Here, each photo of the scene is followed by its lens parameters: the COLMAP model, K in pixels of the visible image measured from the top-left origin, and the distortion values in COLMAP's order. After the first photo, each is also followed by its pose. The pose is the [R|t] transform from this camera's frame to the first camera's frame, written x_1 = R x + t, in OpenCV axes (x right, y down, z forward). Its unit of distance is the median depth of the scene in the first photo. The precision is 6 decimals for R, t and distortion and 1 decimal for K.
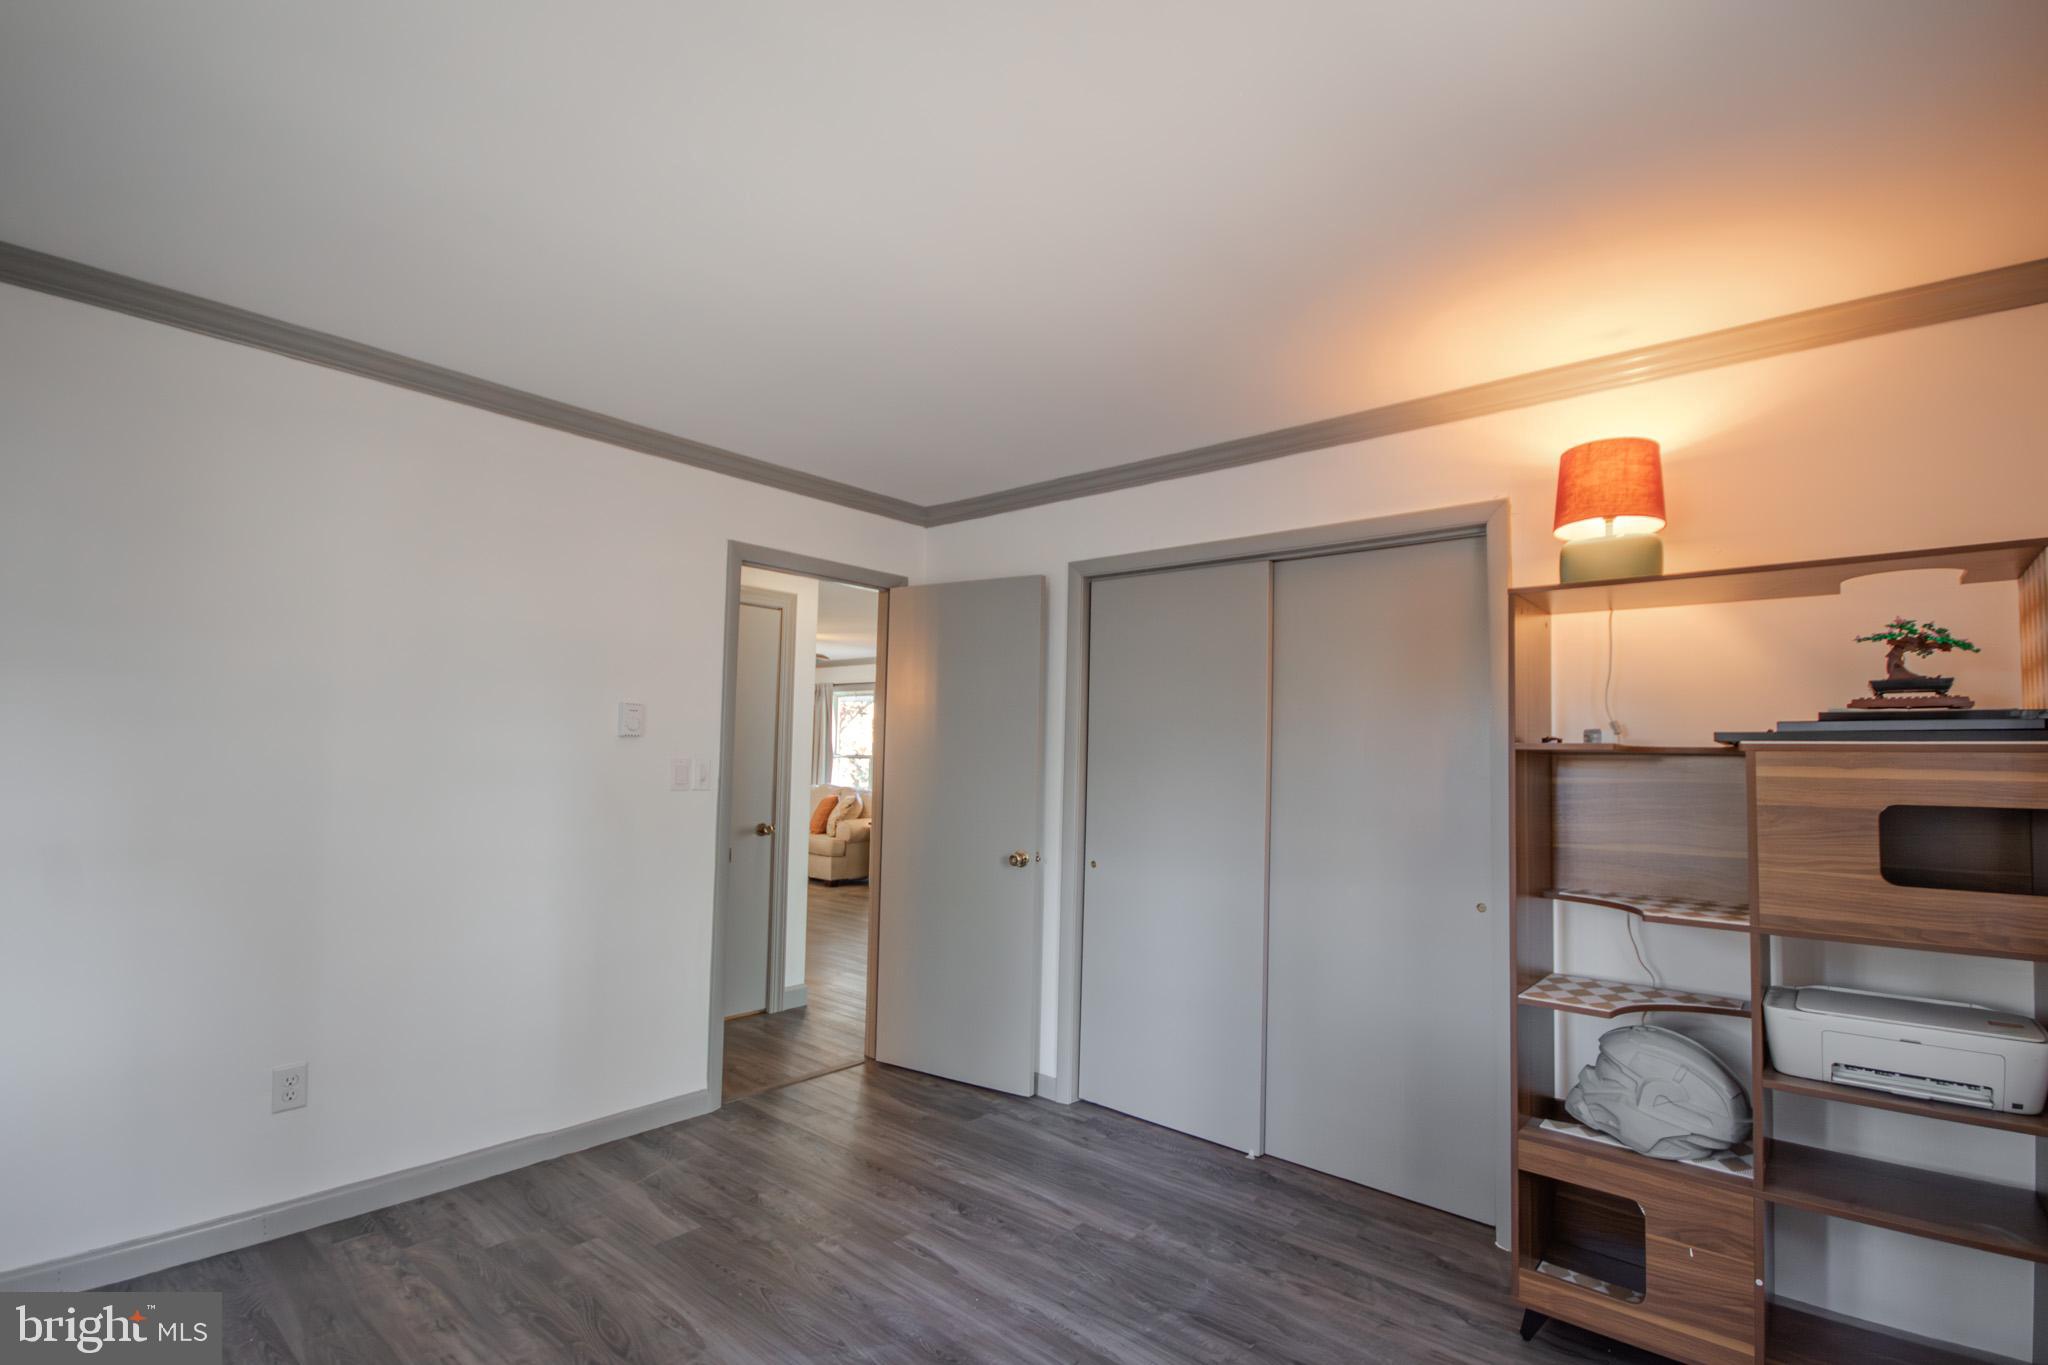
lens RADIAL K [[956.3, 0, 1030.0], [0, 956.3, 710.5], [0, 0, 1]] dist [0.007904, -0.009730]
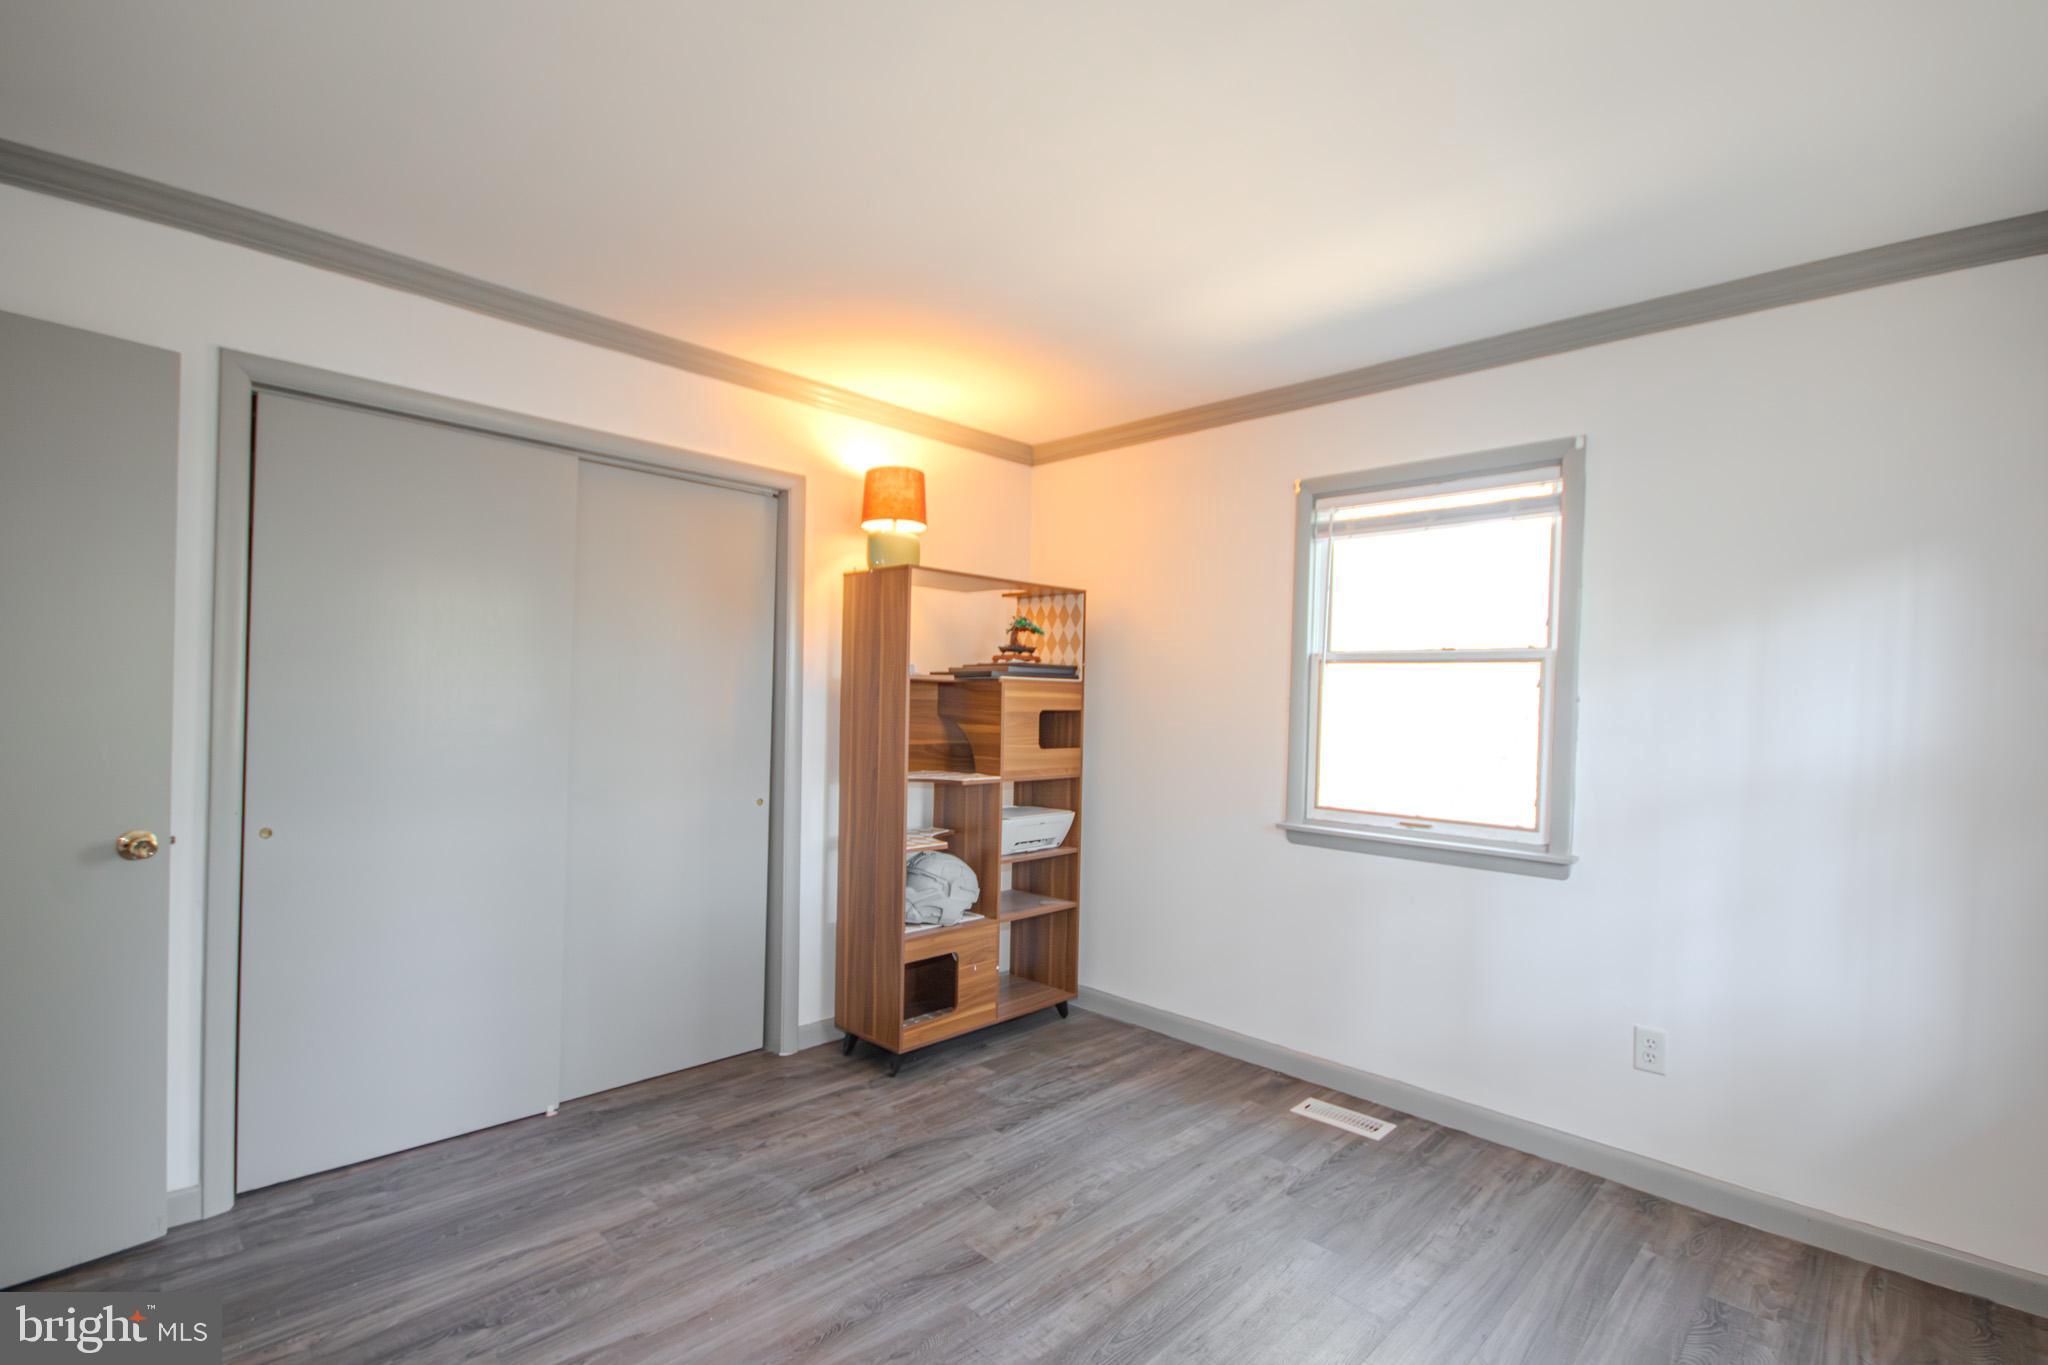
lens RADIAL K [[956.3, 0, 1030.0], [0, 956.3, 710.5], [0, 0, 1]] dist [0.007904, -0.009730]
pose [[0.046066, -0.029406, 0.998505, -0.779500], [-0.073600, 0.996750, 0.032750, 0.024370], [-0.996223, -0.074998, 0.043752, 0.641646]]
